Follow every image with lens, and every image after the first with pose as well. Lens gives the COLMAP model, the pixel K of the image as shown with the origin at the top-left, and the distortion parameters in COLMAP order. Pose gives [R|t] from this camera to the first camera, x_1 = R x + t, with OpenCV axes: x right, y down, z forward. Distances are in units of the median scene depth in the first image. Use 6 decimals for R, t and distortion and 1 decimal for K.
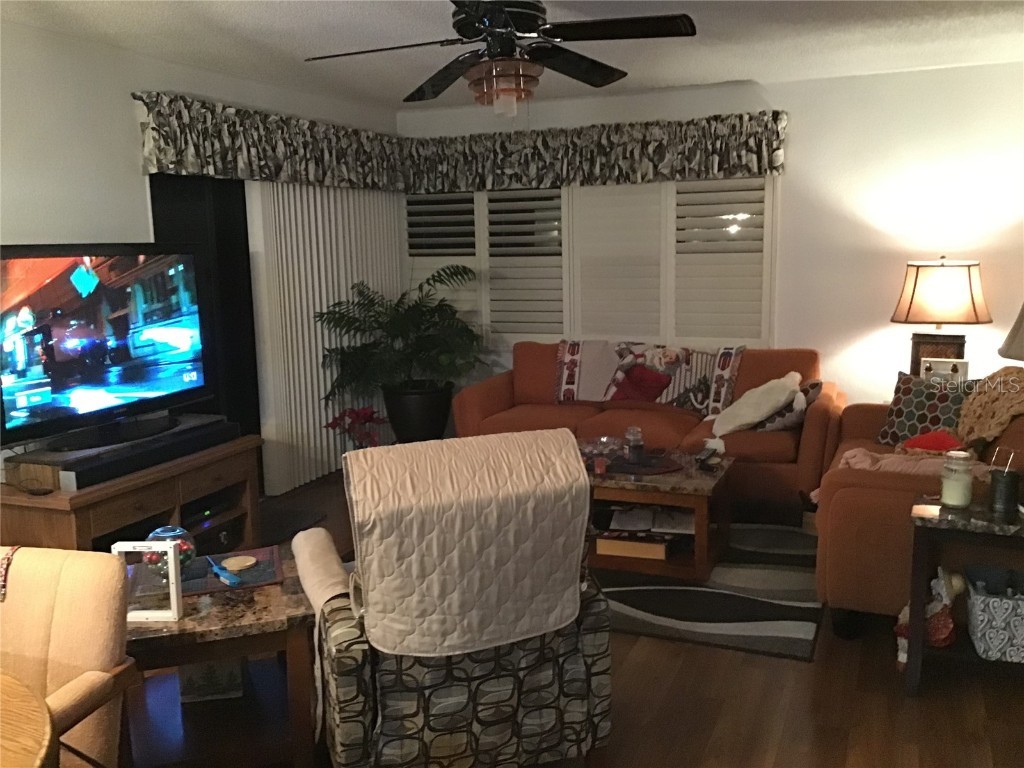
lens RADIAL K [[929.6, 0, 510.6], [0, 929.6, 381.2], [0, 0, 1]] dist [0.069026, -0.110689]
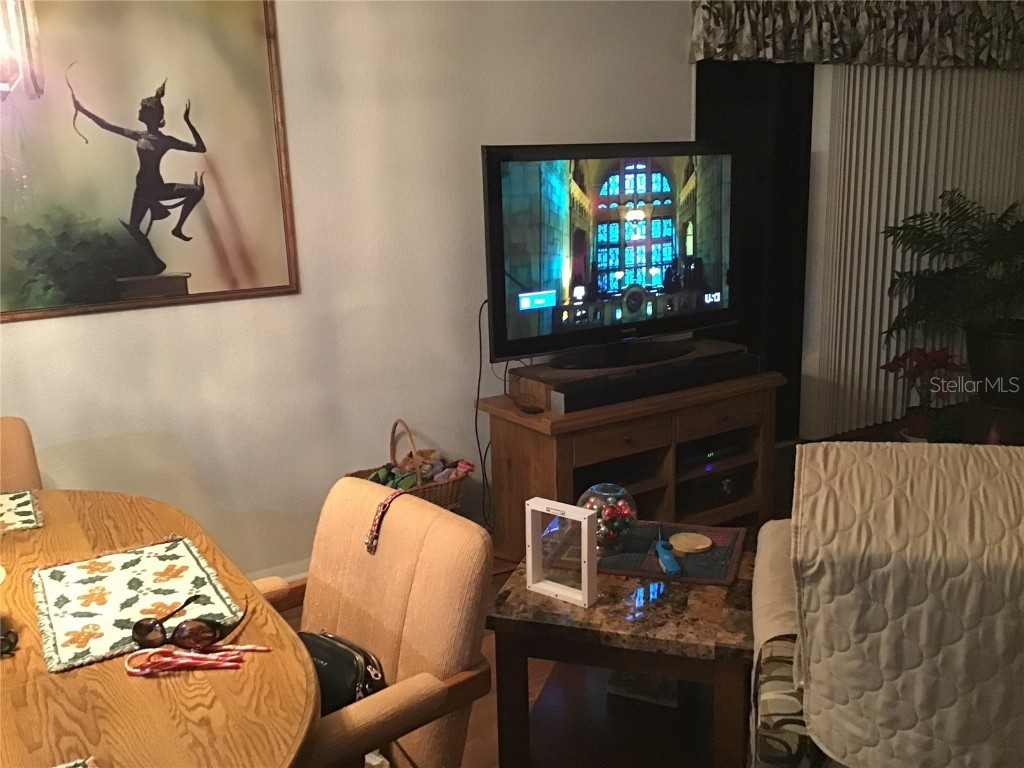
lens RADIAL K [[929.6, 0, 510.6], [0, 929.6, 381.2], [0, 0, 1]] dist [0.069026, -0.110689]
pose [[0.810314, 0.125364, -0.572429, 0.018027], [-0.072202, 0.990764, 0.114774, -0.017673], [0.581530, -0.051672, 0.811882, 0.230357]]
